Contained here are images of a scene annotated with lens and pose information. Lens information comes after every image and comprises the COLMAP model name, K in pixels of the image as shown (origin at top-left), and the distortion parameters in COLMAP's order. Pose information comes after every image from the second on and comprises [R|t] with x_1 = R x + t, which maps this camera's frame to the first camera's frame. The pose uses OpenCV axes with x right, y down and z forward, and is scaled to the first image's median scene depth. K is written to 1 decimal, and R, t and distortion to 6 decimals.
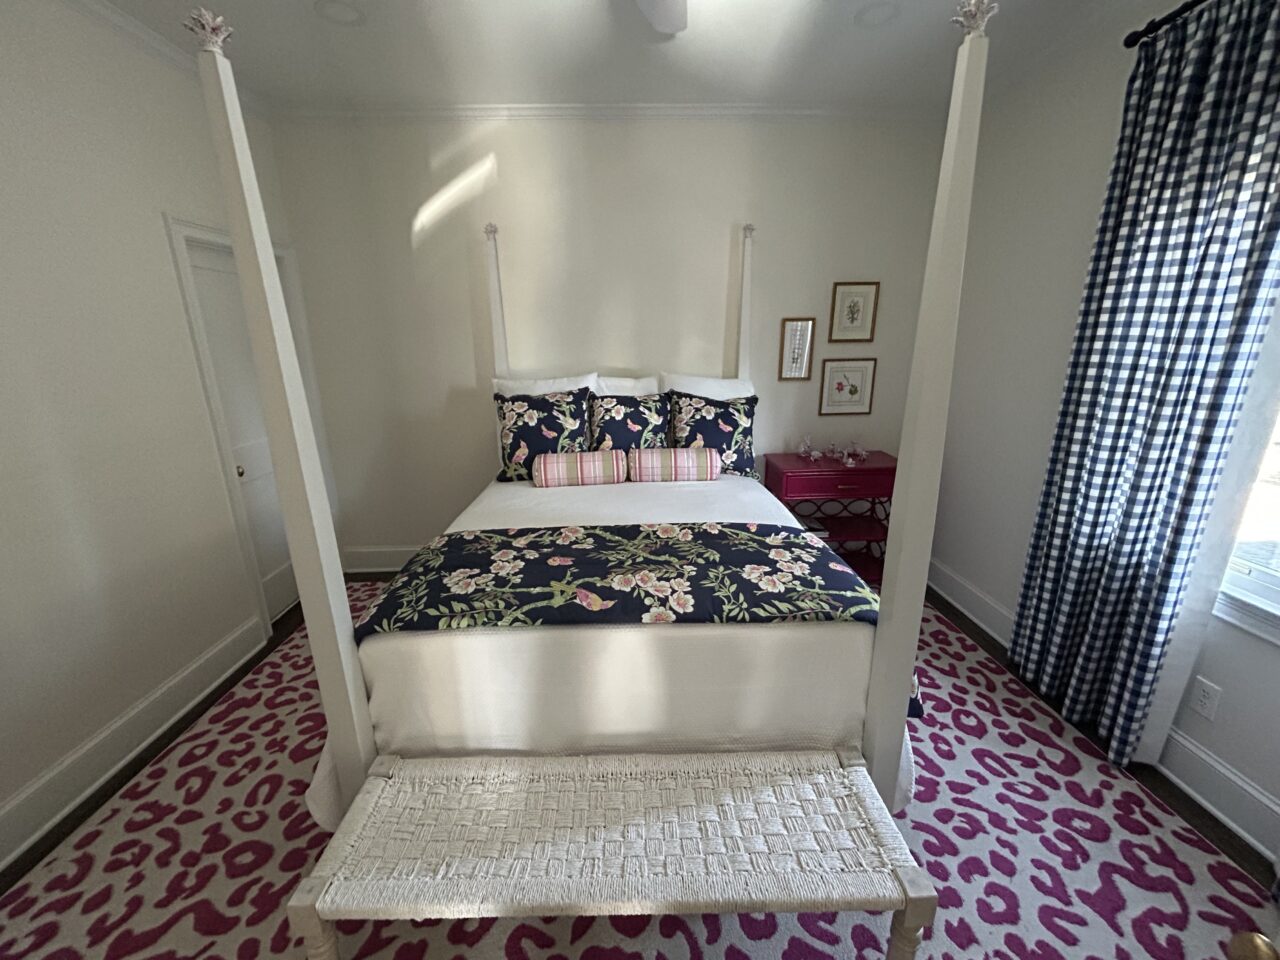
lens RADIAL K [[524.2, 0, 624.6], [0, 524.2, 477.3], [0, 0, 1]] dist [-0.004397, 0.001336]
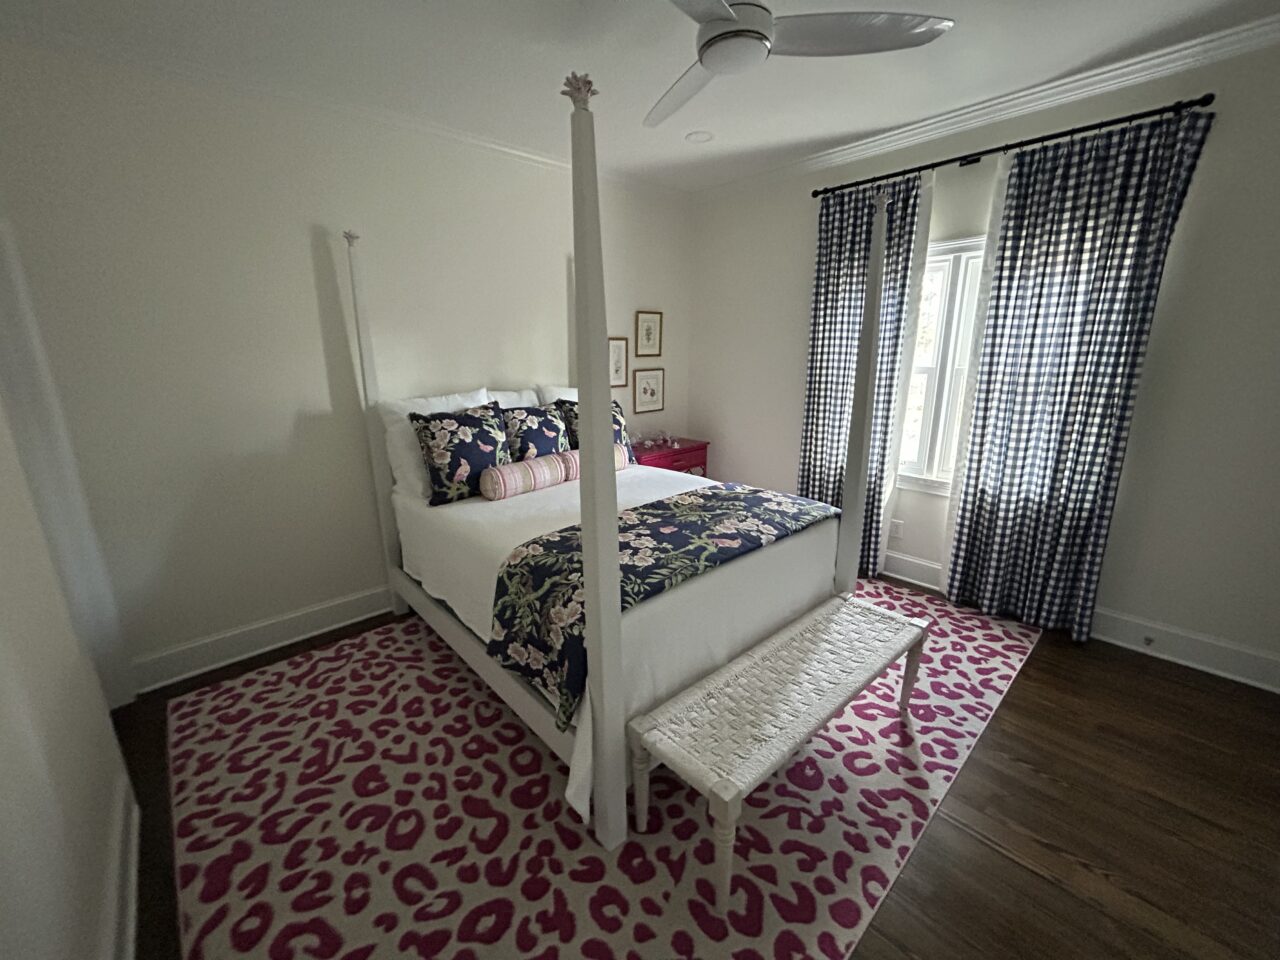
lens RADIAL K [[524.2, 0, 626.5], [0, 524.2, 492.1], [0, 0, 1]] dist [-0.004397, 0.001336]
pose [[0.753599, -0.169405, 0.635131, -0.721598], [0.173576, 0.983210, 0.056294, -0.011519], [-0.634004, 0.067820, 0.770350, 0.070204]]
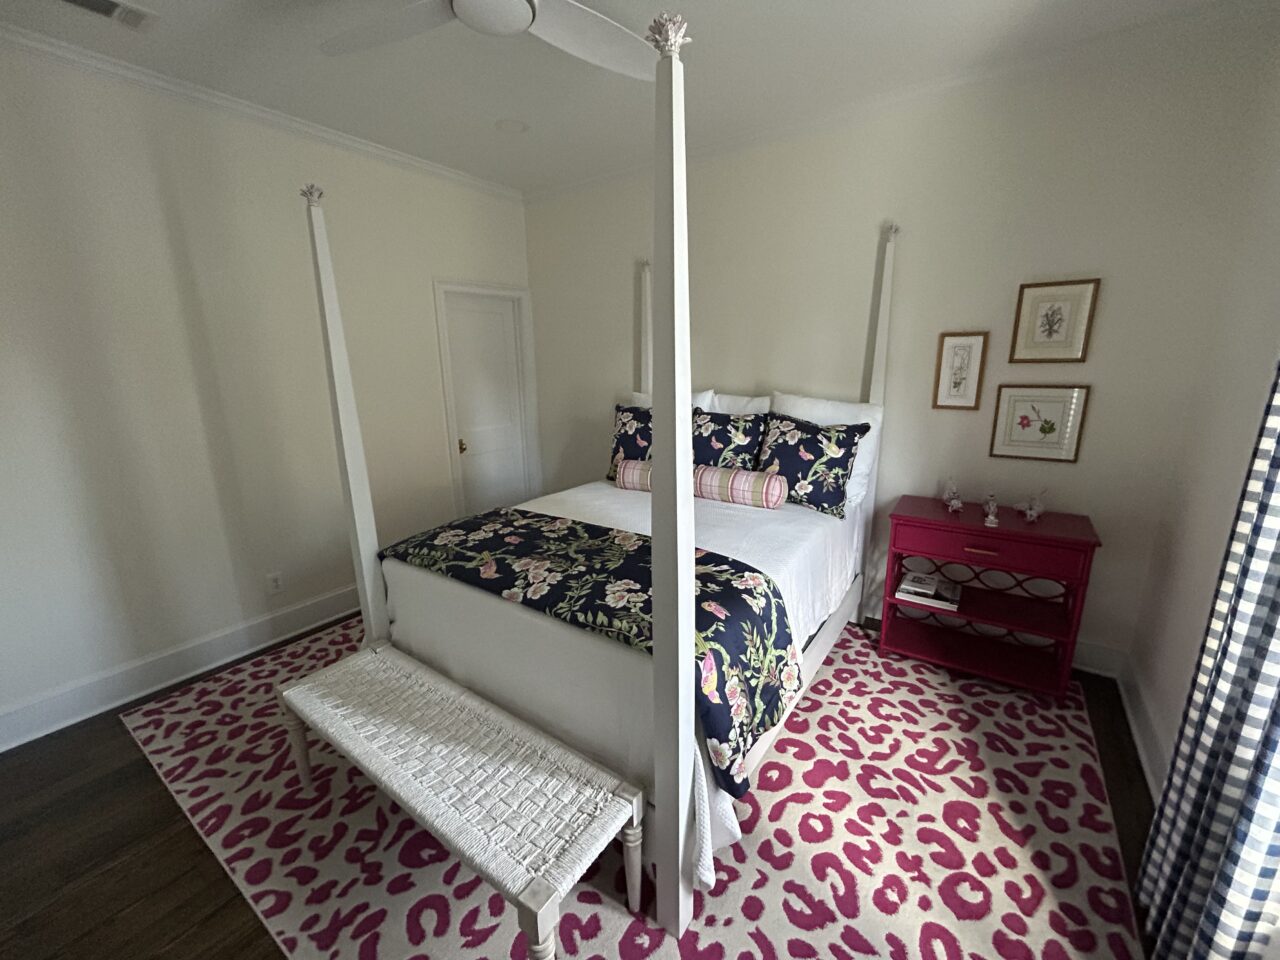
lens RADIAL K [[524.2, 0, 622.4], [0, 524.2, 469.0], [0, 0, 1]] dist [-0.004397, 0.001336]
pose [[0.803611, 0.128916, -0.581024, 0.578232], [-0.148794, 0.988775, 0.013590, -0.044554], [0.576254, 0.075532, 0.813773, 0.095521]]
